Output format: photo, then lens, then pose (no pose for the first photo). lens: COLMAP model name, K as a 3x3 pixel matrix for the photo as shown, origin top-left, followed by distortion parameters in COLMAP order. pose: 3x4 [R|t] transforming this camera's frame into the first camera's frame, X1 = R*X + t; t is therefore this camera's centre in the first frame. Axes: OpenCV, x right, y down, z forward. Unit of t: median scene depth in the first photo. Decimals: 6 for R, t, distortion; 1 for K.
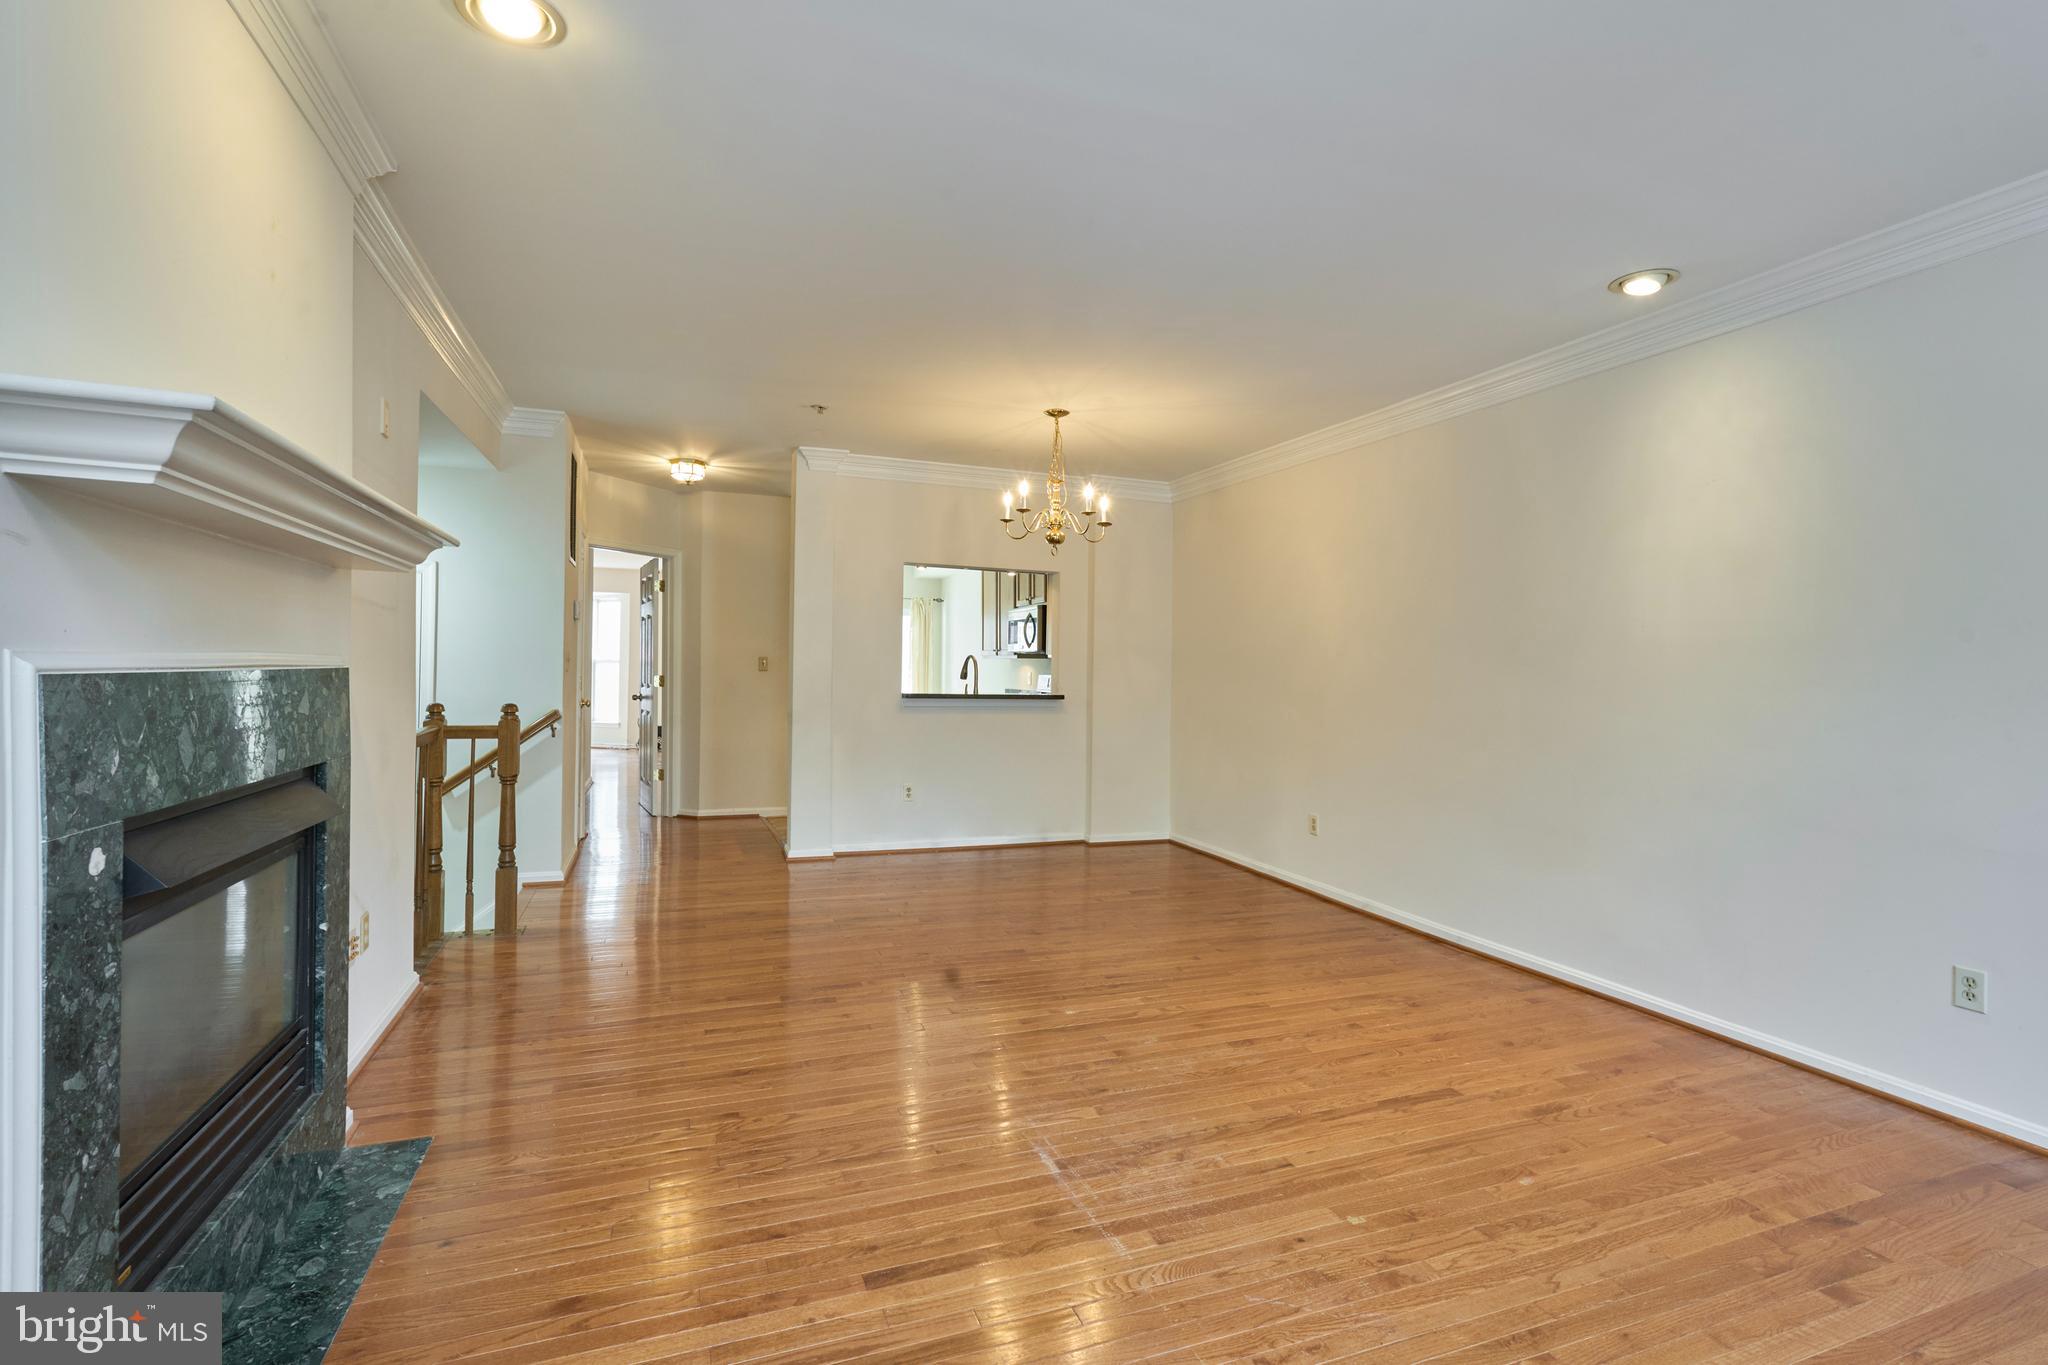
lens RADIAL K [[941.9, 0, 1026.7], [0, 941.9, 663.1], [0, 0, 1]] dist [0.000184, -0.000305]
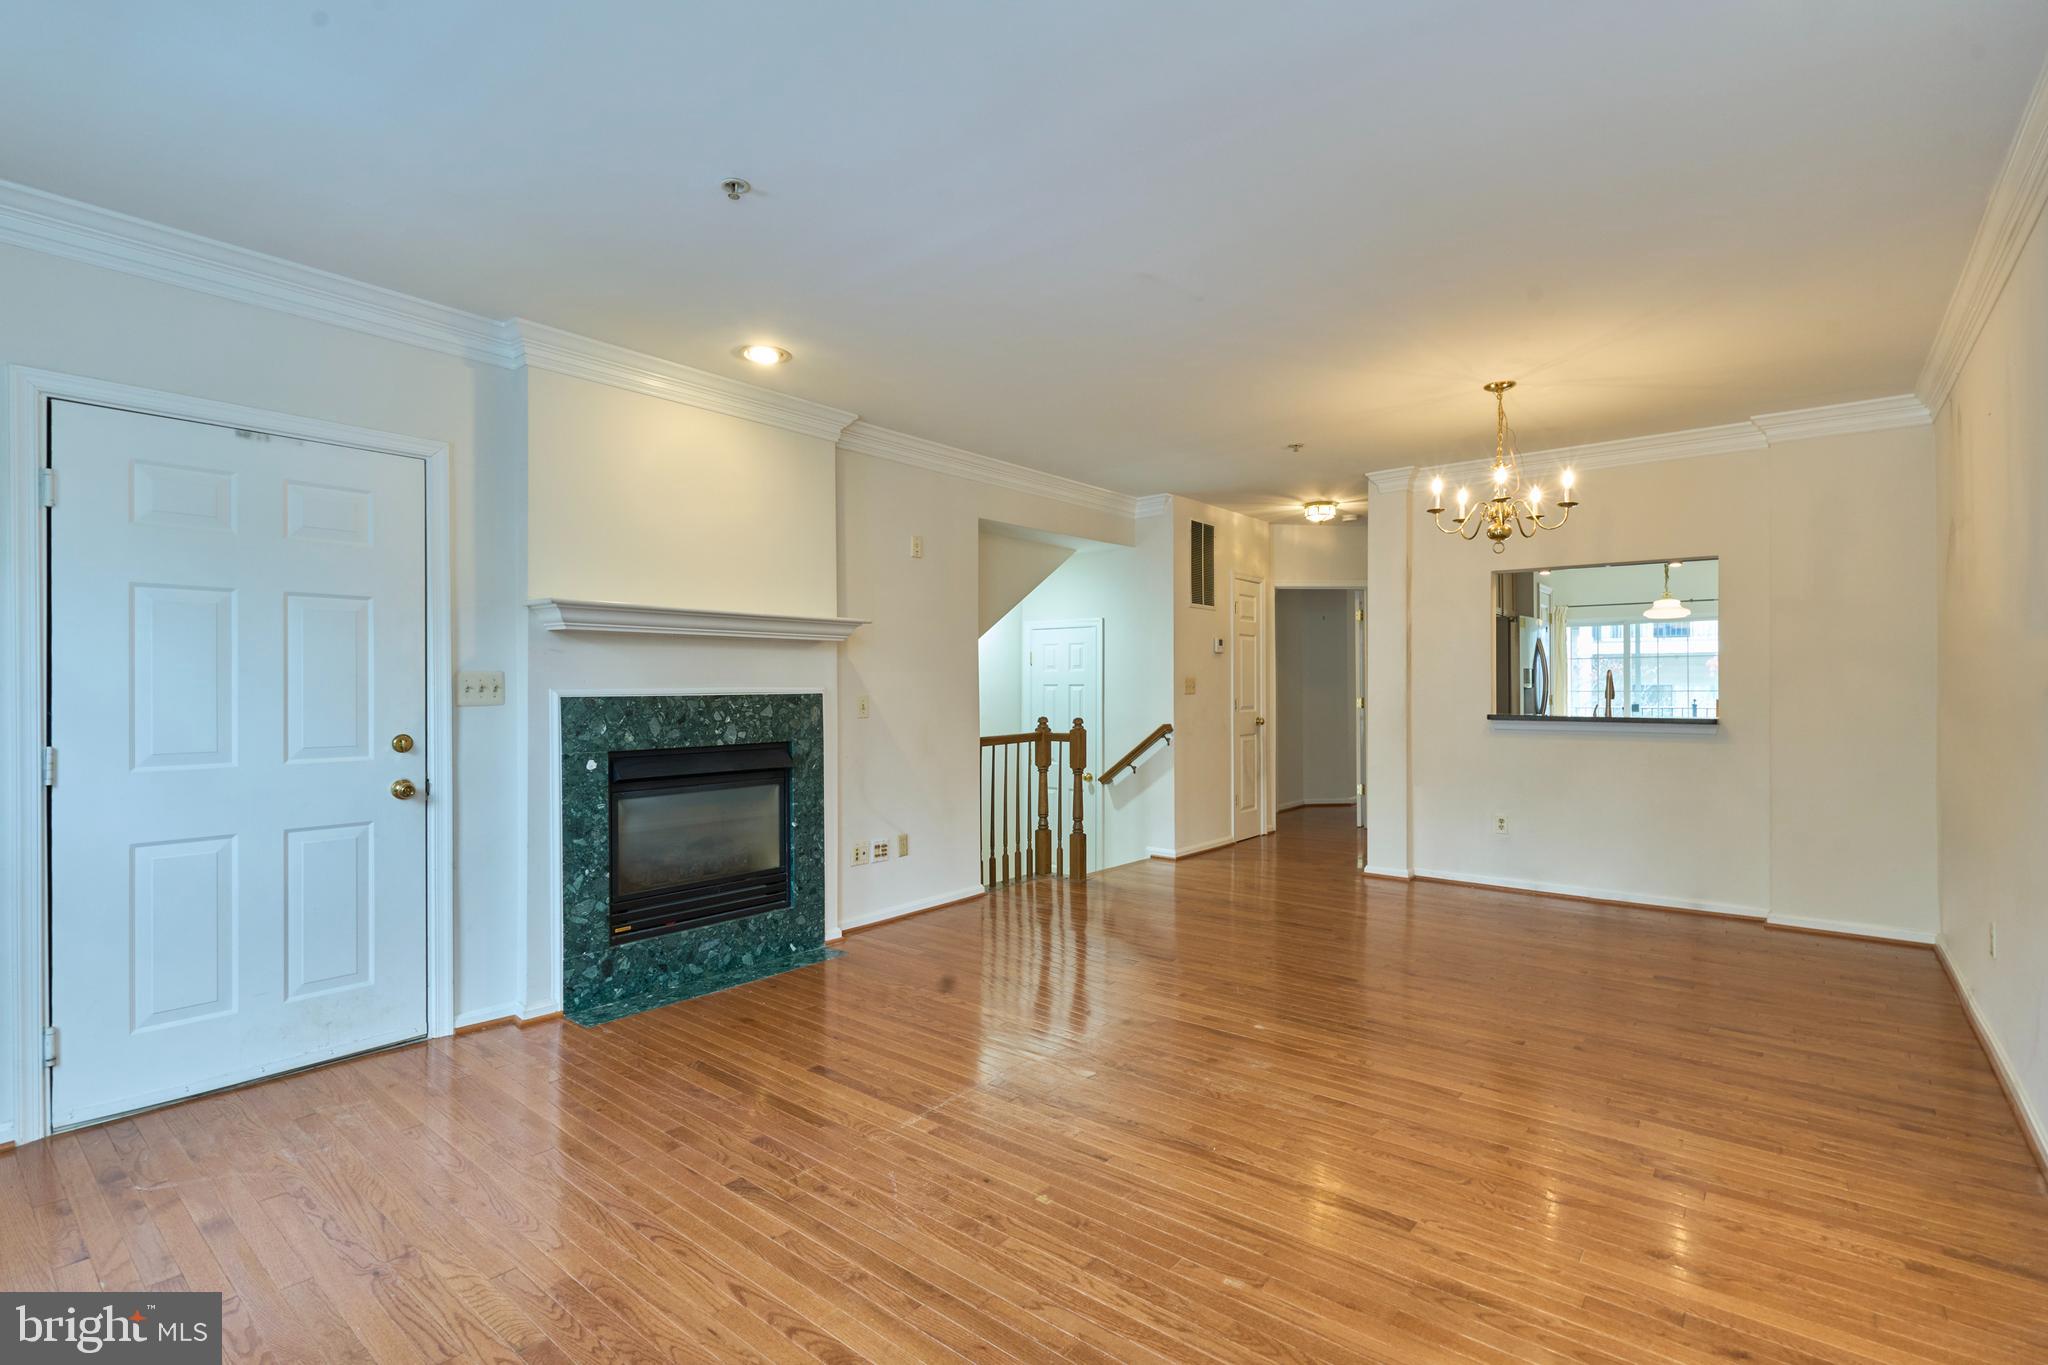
lens RADIAL K [[941.9, 0, 1030.3], [0, 941.9, 683.4], [0, 0, 1]] dist [0.000184, -0.000305]
pose [[0.502387, -0.021241, -0.864382, 0.826606], [0.017707, 0.999741, -0.014276, 0.013670], [0.864462, -0.008133, 0.502633, 0.294031]]
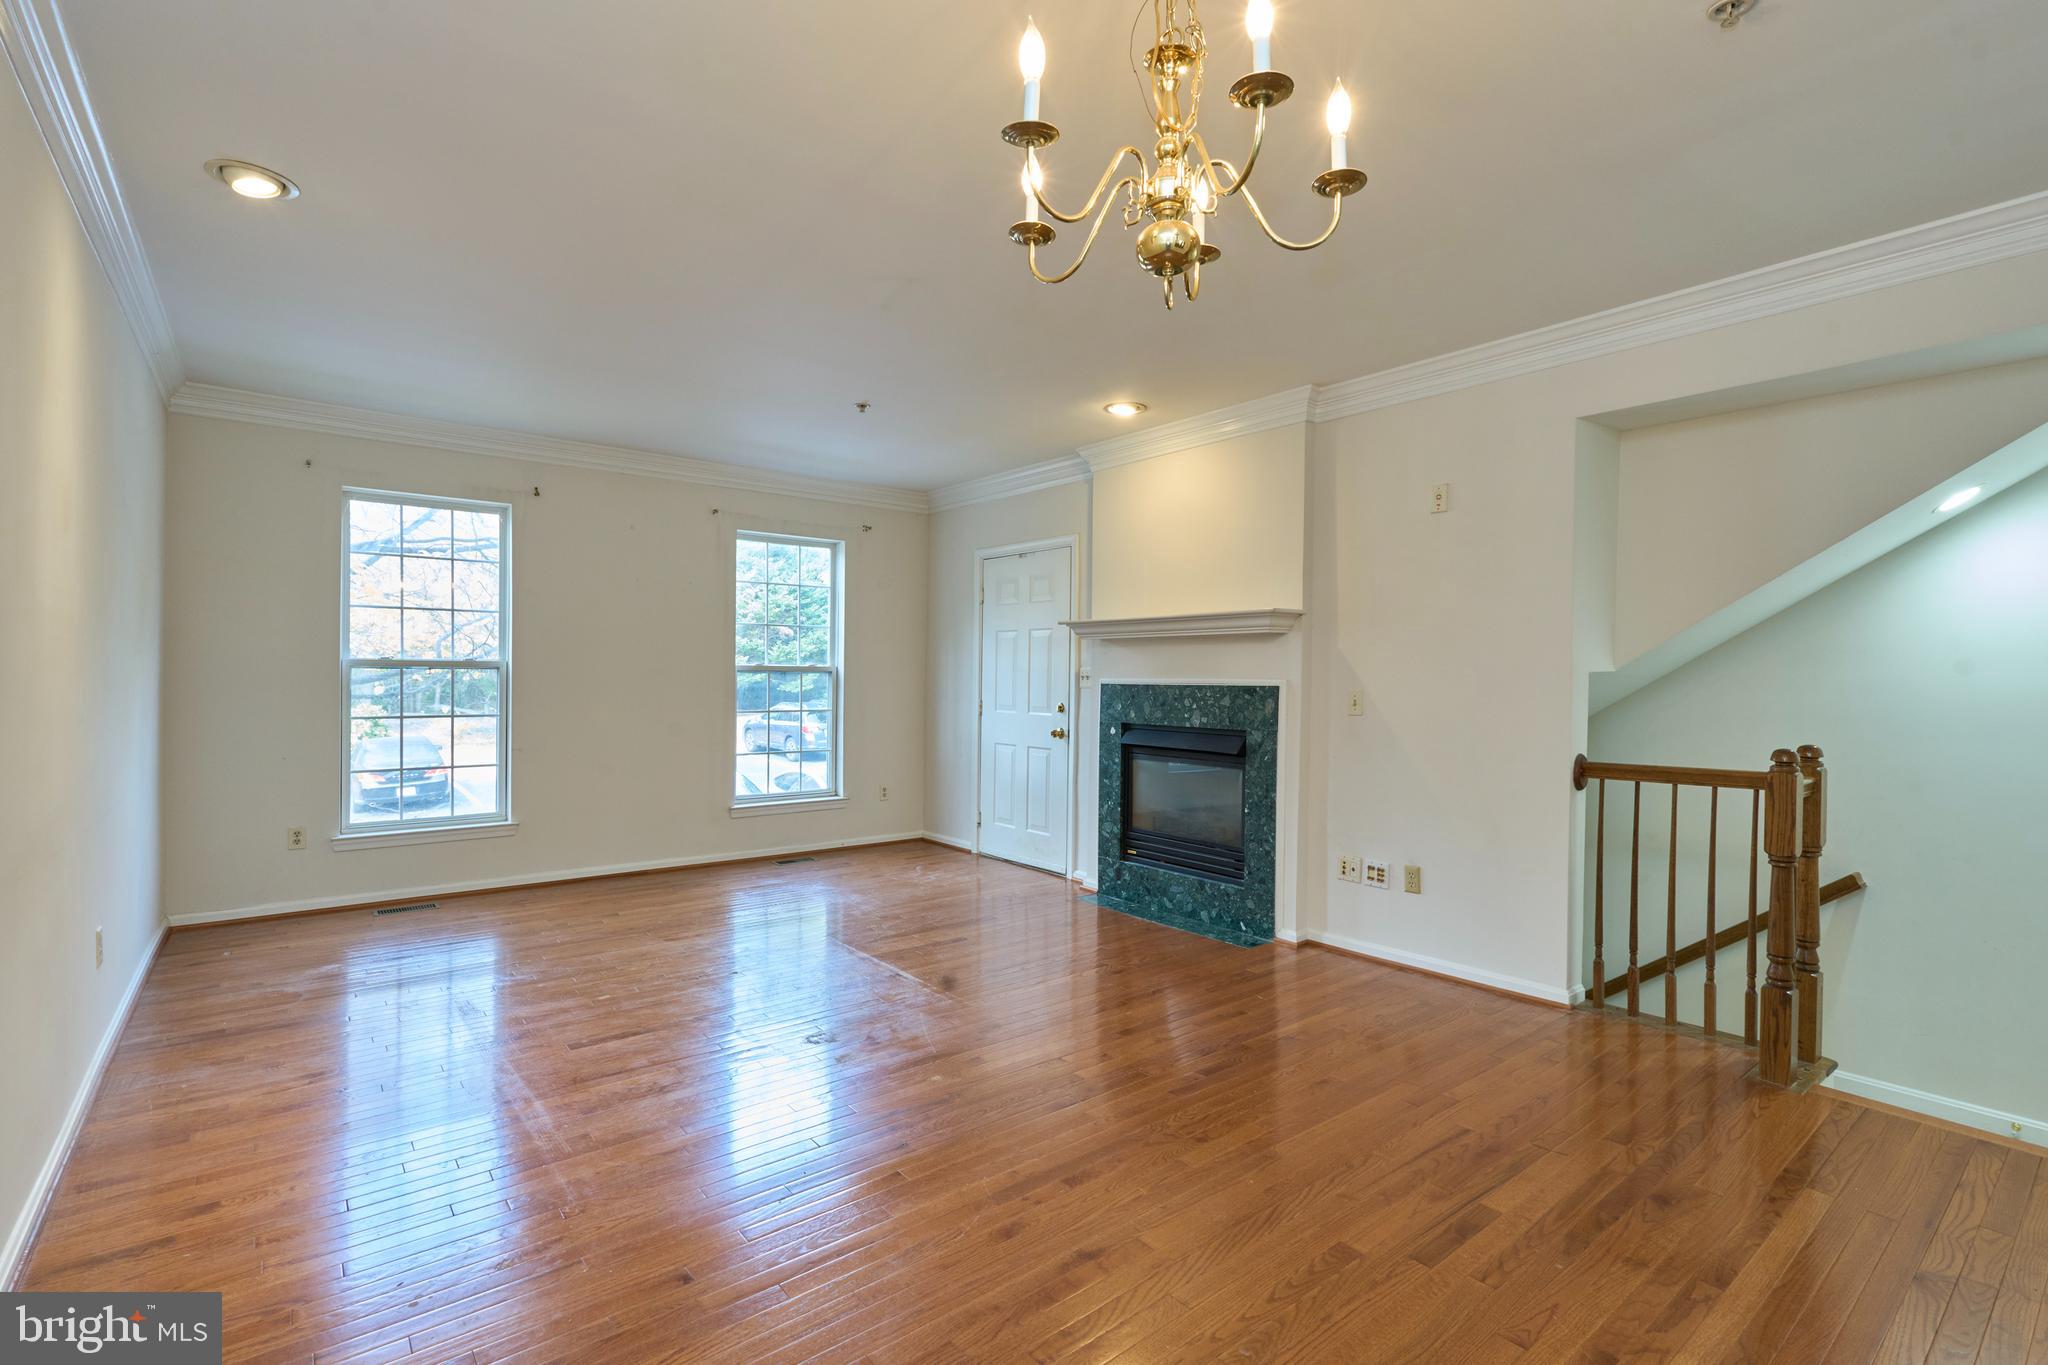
lens RADIAL K [[941.9, 0, 1030.2], [0, 941.9, 683.2], [0, 0, 1]] dist [0.000184, -0.000305]
pose [[-0.949498, -0.022922, -0.312936, 0.246319], [-0.022597, 0.999734, -0.004666, 0.014007], [0.312960, 0.002641, -0.949763, 1.902269]]
